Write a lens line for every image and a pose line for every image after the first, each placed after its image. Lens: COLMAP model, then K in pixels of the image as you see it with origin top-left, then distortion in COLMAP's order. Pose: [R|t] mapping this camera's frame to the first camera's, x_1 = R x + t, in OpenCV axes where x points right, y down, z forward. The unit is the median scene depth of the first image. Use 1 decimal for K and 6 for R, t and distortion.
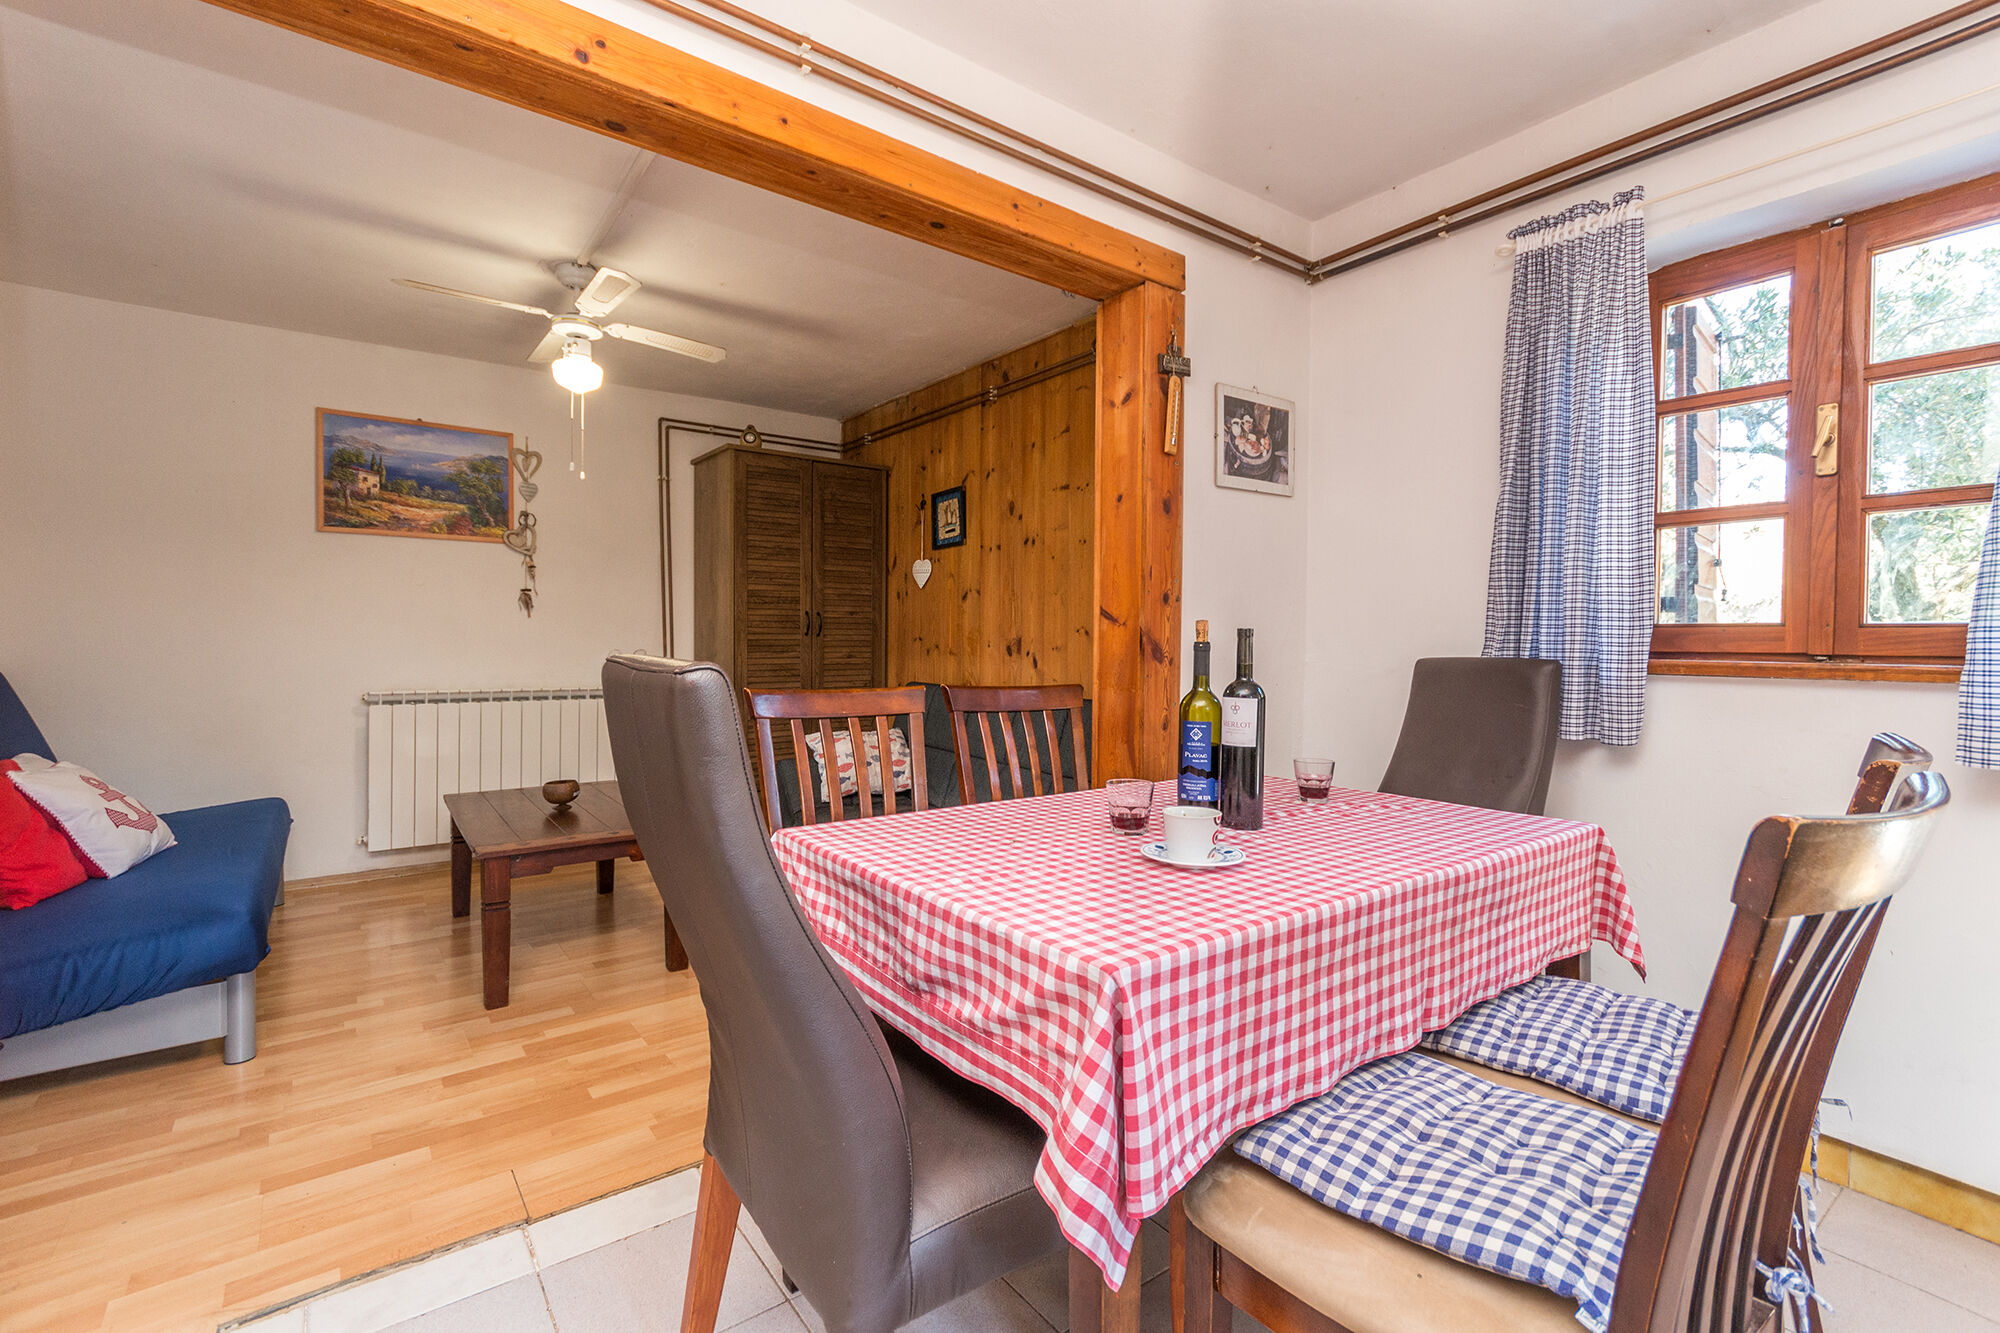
lens RADIAL K [[928.2, 0, 1023.1], [0, 928.2, 652.2], [0, 0, 1]] dist [0.010655, -0.000378]
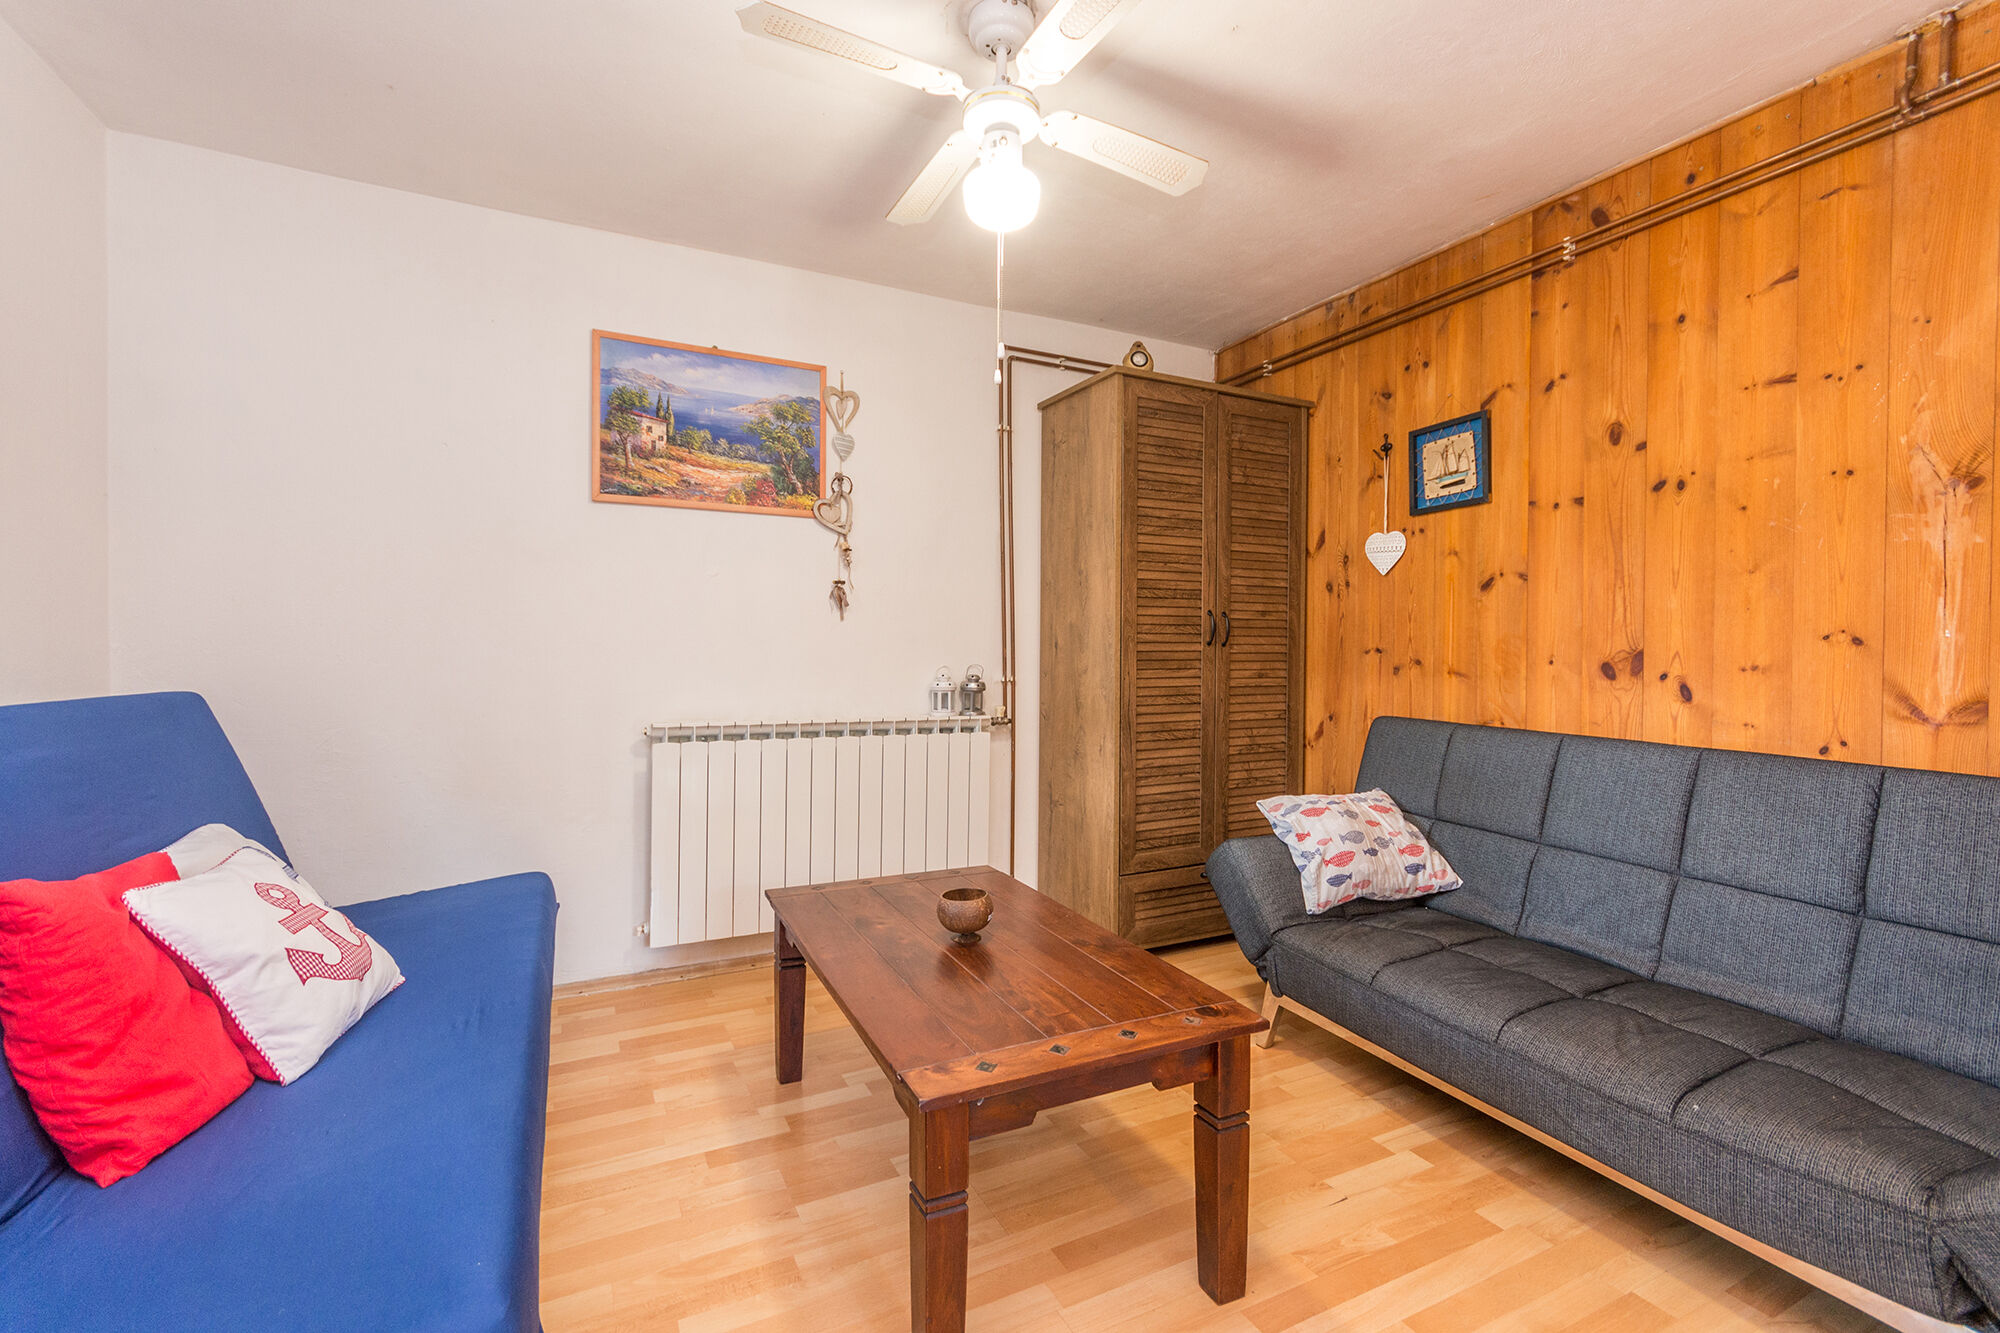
lens RADIAL K [[890.1, 0, 988.2], [0, 890.1, 651.6], [0, 0, 1]] dist [-0.000485, 0.000702]
pose [[0.980440, 0.002488, -0.196805, -0.295497], [-0.004511, 0.999941, -0.009832, -0.006846], [0.196769, 0.010527, 0.980393, 0.358288]]
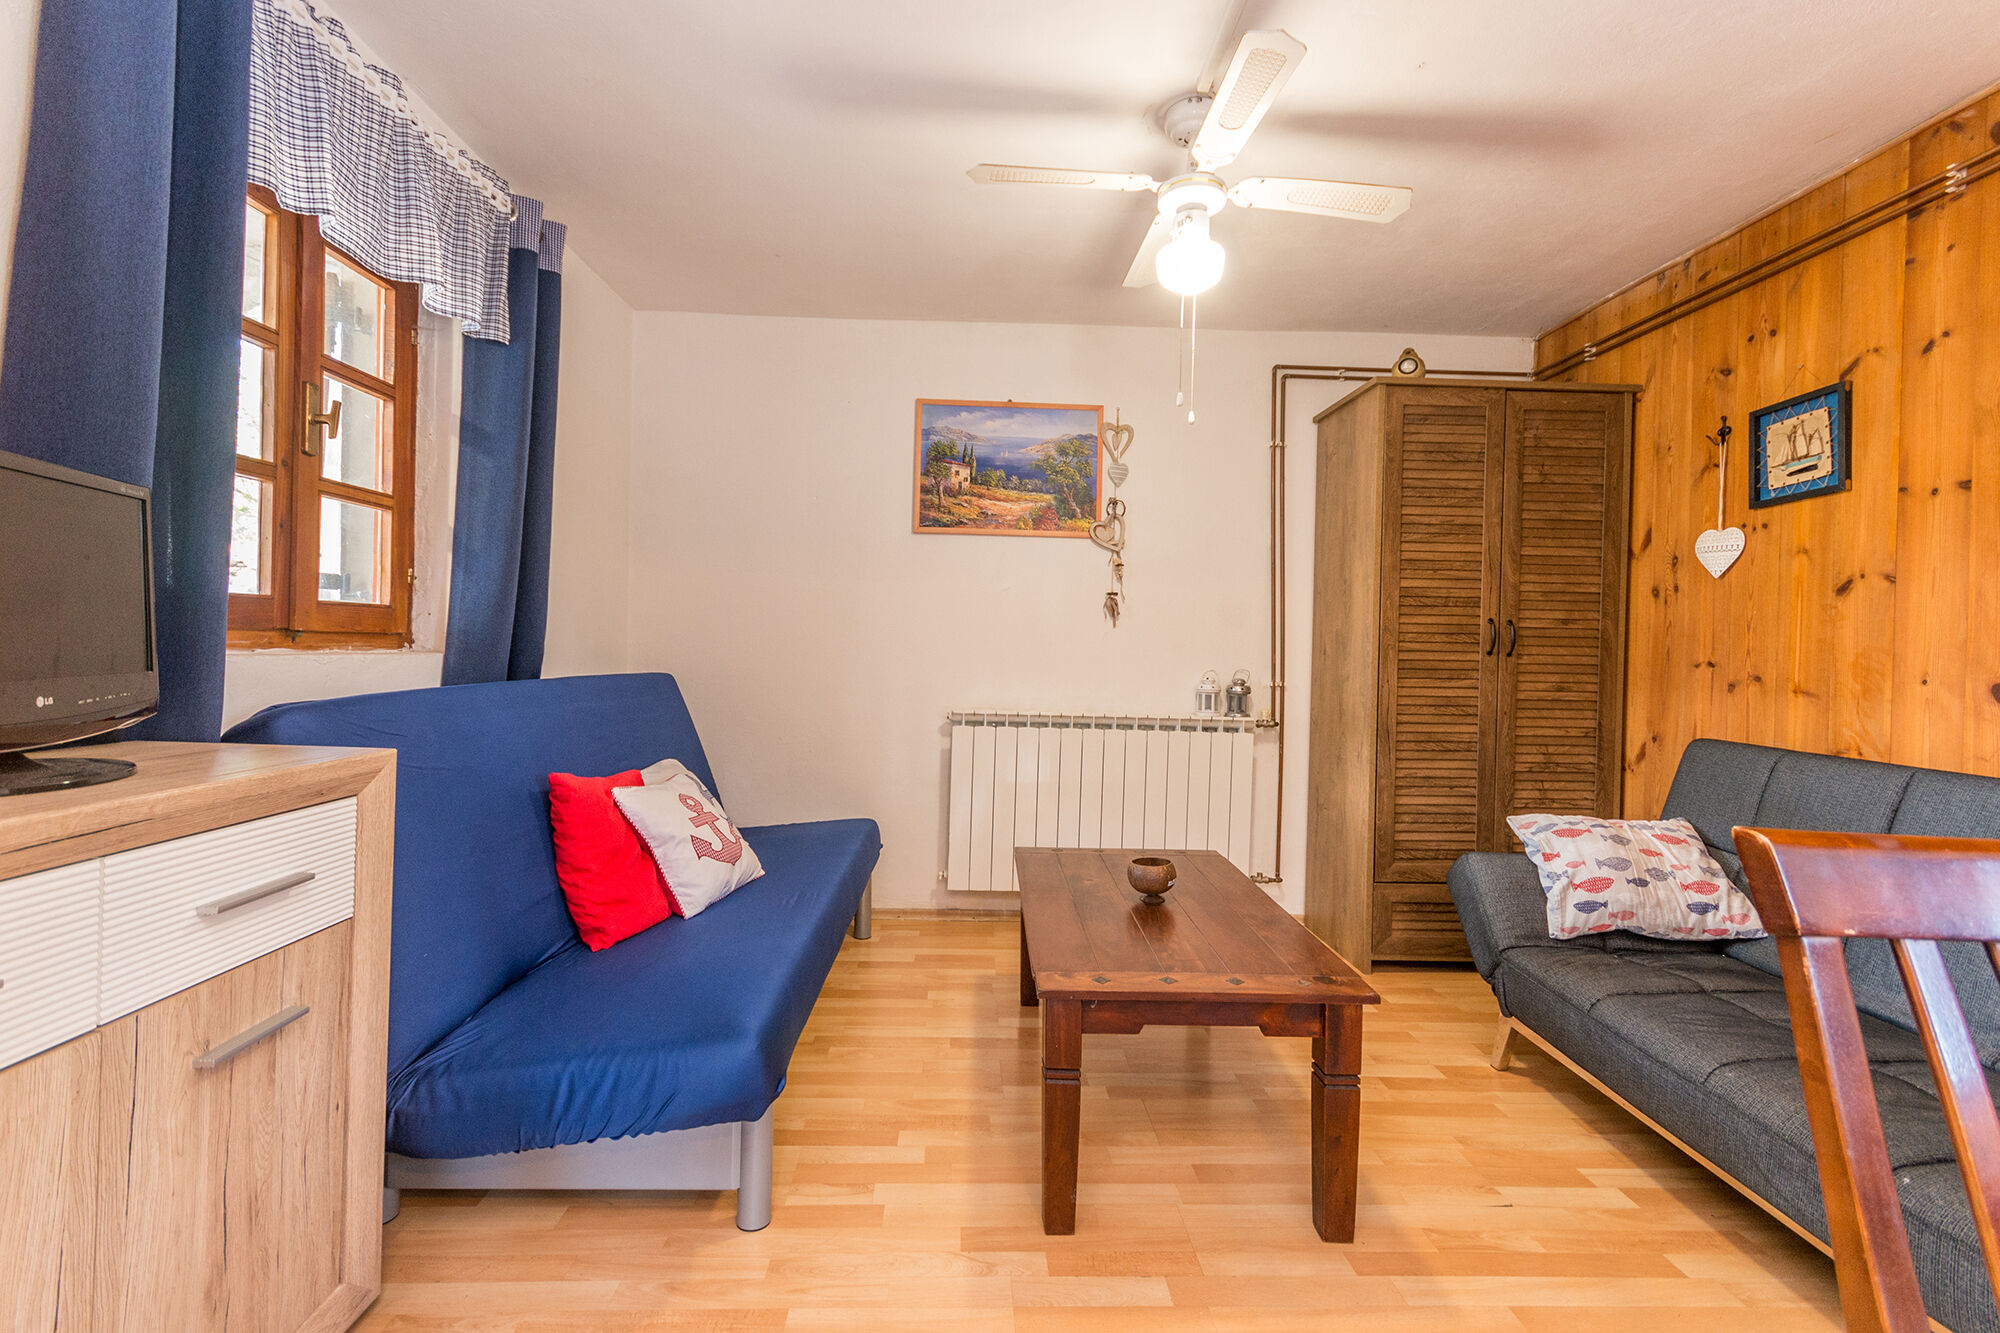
lens RADIAL K [[894.1, 0, 975.8], [0, 894.1, 649.4], [0, 0, 1]] dist [0.007351, -0.000910]
pose [[0.803012, 0.014958, -0.595776, -0.165219], [-0.026794, 0.999580, -0.011017, -0.005875], [0.595361, 0.024810, 0.803075, 0.305905]]
